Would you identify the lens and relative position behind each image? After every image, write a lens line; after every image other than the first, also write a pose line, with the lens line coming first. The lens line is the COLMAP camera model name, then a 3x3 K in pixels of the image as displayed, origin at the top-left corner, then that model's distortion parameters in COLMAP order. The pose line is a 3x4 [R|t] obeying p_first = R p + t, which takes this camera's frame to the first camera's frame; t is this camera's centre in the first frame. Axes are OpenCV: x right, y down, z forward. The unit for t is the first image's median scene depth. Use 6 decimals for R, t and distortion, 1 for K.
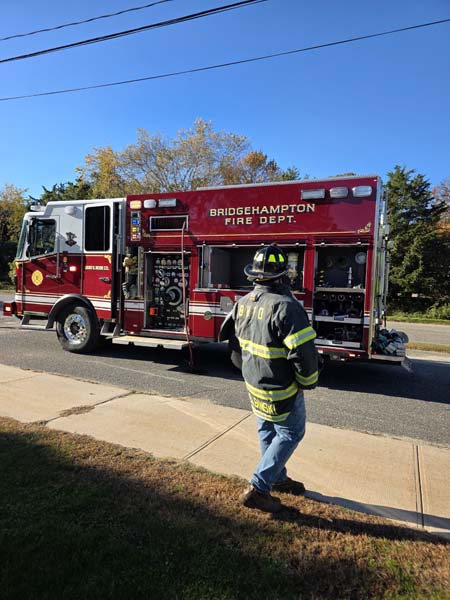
lens RADIAL K [[399.3, 0, 221.3], [0, 399.3, 300.4], [0, 0, 1]] dist [0.084115, -0.071391]
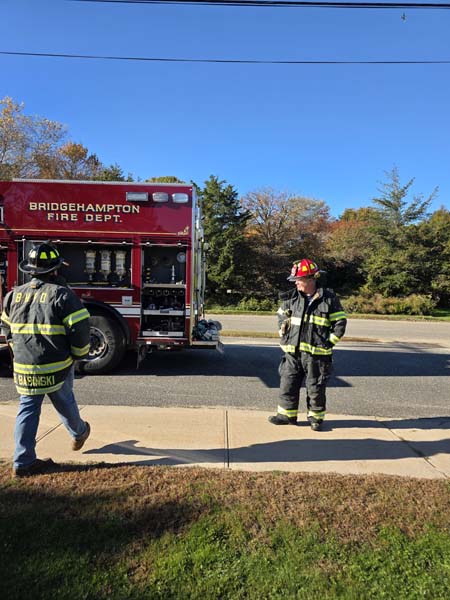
lens RADIAL K [[398.9, 0, 217.4], [0, 398.9, 302.3], [0, 0, 1]] dist [0.084782, -0.069855]
pose [[0.915929, -0.030281, 0.400197, -0.012925], [0.026632, 0.999538, 0.014676, 0.006993], [-0.400456, -0.002784, 0.916312, -0.062713]]
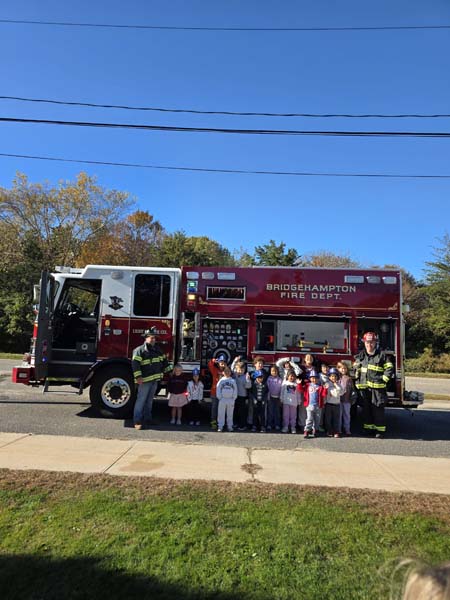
lens RADIAL K [[399.3, 0, 219.9], [0, 399.3, 298.0], [0, 0, 1]] dist [0.083990, -0.070781]
pose [[0.925278, 0.033803, 0.377781, -0.637605], [0.016404, 0.991522, -0.128897, -0.036667], [-0.378935, 0.125462, 0.916879, -0.037059]]
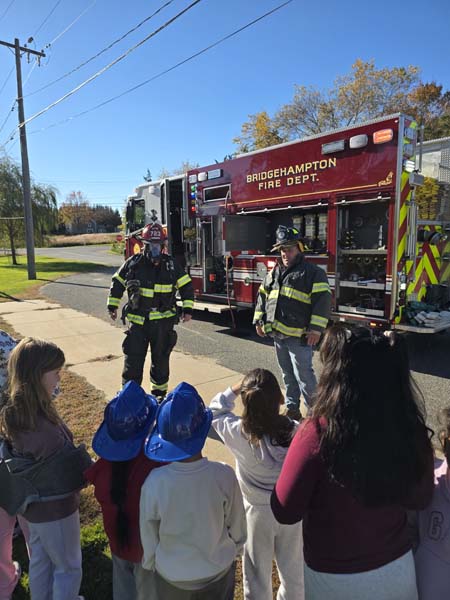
lens RADIAL K [[399.5, 0, 220.8], [0, 399.5, 299.4], [0, 0, 1]] dist [0.064654, -0.070298]
pose [[0.902024, 0.012263, -0.431511, 0.370835], [0.027227, 0.995990, 0.085220, -0.005629], [0.430826, -0.088619, 0.898074, 0.039605]]
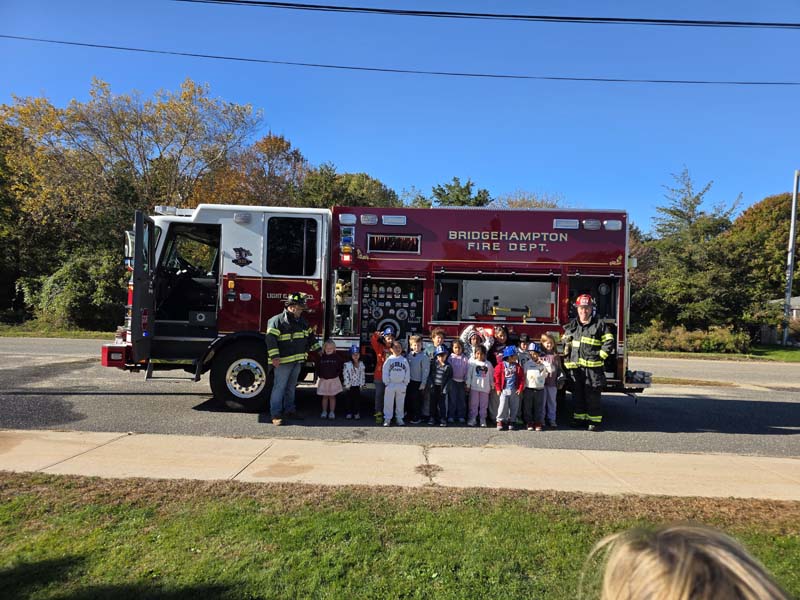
lens RADIAL K [[531.9, 0, 406.2], [0, 531.9, 302.4], [0, 0, 1]] dist [0.084782, -0.069855]
pose [[0.908931, -0.003641, 0.416930, -0.632691], [0.024863, 0.998656, -0.045480, -0.021026], [-0.416204, 0.051705, 0.907800, -0.016125]]
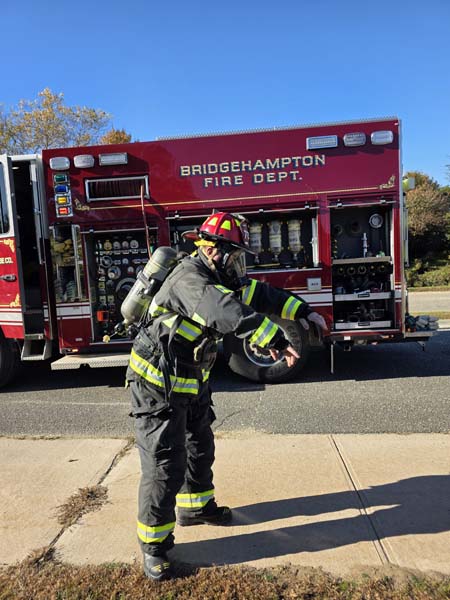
lens RADIAL K [[404.5, 0, 224.5], [0, 404.5, 301.6], [0, 0, 1]] dist [0.038594, -0.001392]
pose [[0.934755, -0.113713, 0.336604, -0.240950], [0.104868, 0.993494, 0.044406, -0.008137], [-0.339464, -0.006210, 0.940598, 0.290696]]
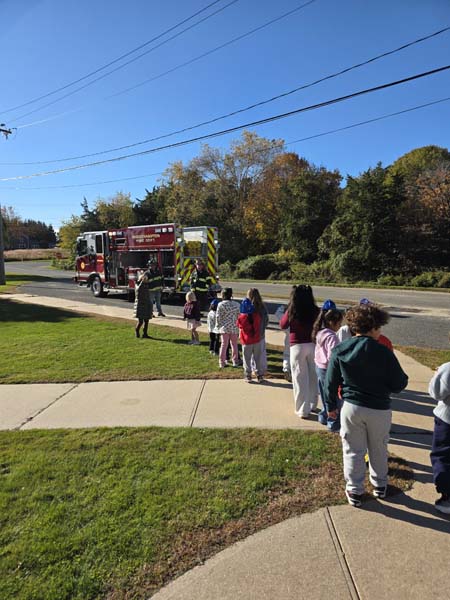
lens RADIAL K [[394.8, 0, 227.4], [0, 394.8, 313.7], [0, 0, 1]] dist [0.059319, -0.067000]
pose [[0.961423, 0.002264, -0.275065, 1.275496], [0.021317, 0.996346, 0.082709, 0.064257], [0.274247, -0.085381, 0.957861, -1.288851]]
